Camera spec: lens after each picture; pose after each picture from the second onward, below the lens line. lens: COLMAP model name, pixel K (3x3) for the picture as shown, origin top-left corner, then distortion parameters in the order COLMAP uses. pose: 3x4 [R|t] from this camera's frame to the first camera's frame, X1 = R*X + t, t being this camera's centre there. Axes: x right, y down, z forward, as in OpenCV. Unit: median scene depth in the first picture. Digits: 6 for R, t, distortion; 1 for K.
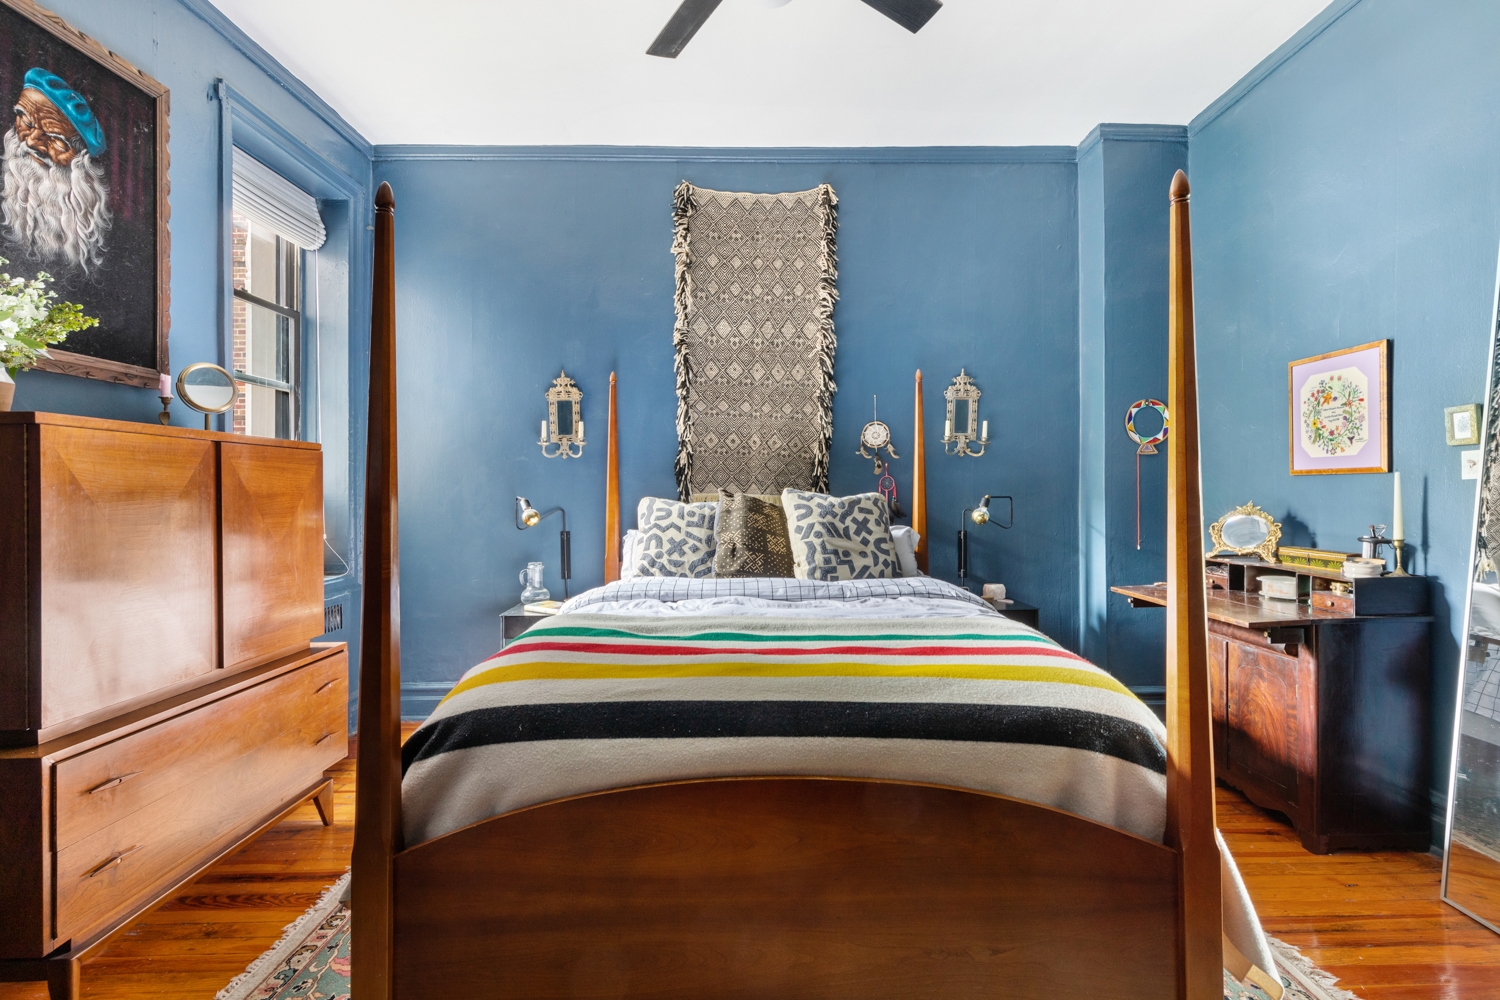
lens RADIAL K [[682.2, 0, 755.2], [0, 682.2, 493.6], [0, 0, 1]] dist [0.004727, -0.001373]
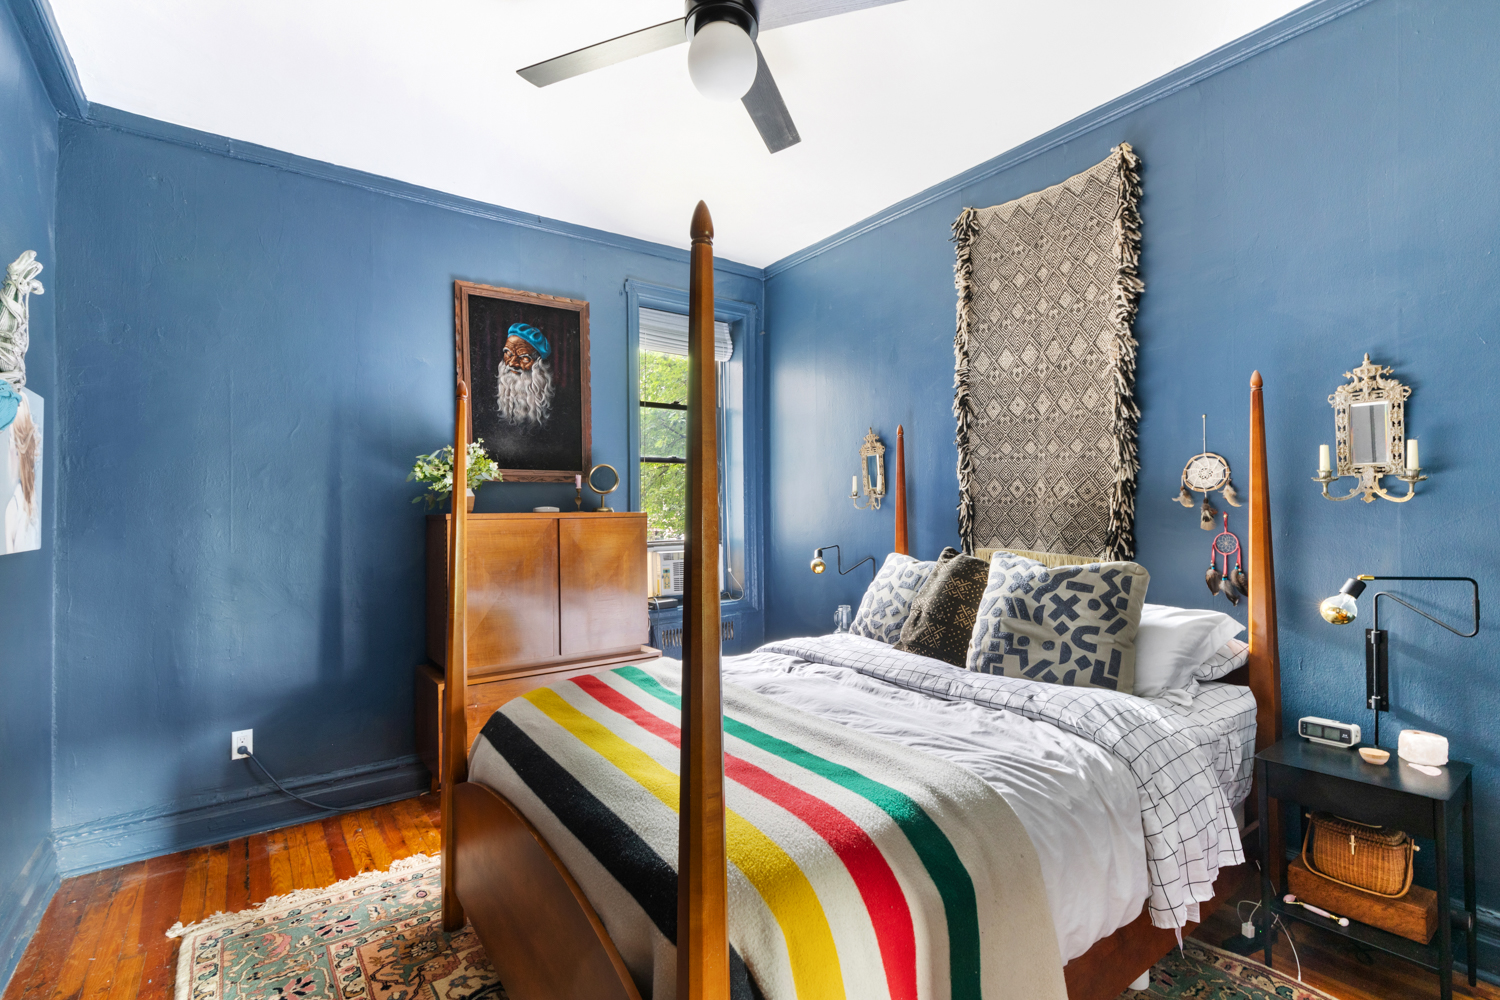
lens RADIAL K [[682.2, 0, 750.7], [0, 682.2, 503.1], [0, 0, 1]] dist [0.004727, -0.001373]
pose [[0.584390, -0.014109, -0.811350, 0.473124], [0.006733, 0.999899, -0.012539, -0.050486], [0.811445, 0.001865, 0.584426, 0.228693]]
